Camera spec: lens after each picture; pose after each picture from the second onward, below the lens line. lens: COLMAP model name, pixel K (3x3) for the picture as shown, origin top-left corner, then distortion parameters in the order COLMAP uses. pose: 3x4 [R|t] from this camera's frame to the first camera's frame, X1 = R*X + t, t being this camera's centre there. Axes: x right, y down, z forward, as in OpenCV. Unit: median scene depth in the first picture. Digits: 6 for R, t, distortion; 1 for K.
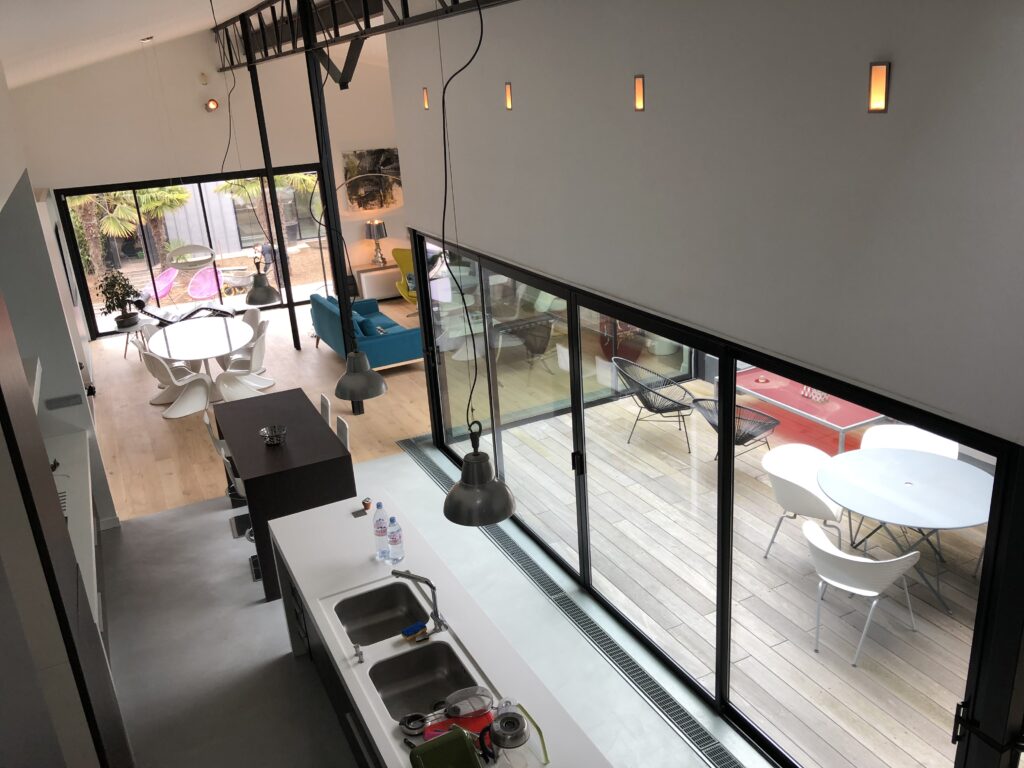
lens RADIAL K [[845.6, 0, 509.5], [0, 845.6, 383.5], [0, 0, 1]] dist [0.041523, -0.028211]
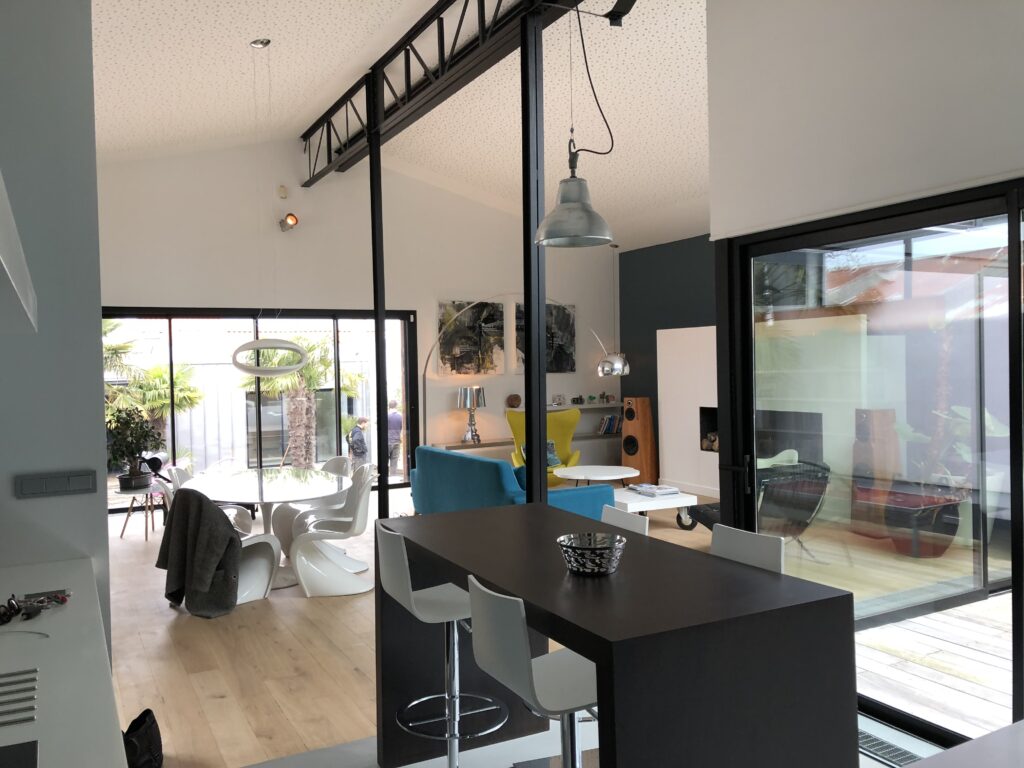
lens RADIAL K [[845.6, 0, 515.7], [0, 845.6, 386.5], [0, 0, 1]] dist [0.041523, -0.028211]
pose [[0.998372, 0.045273, 0.034694, -0.146981], [-0.032050, 0.948433, -0.315355, 0.049858], [-0.047182, 0.313729, 0.948339, 0.270571]]
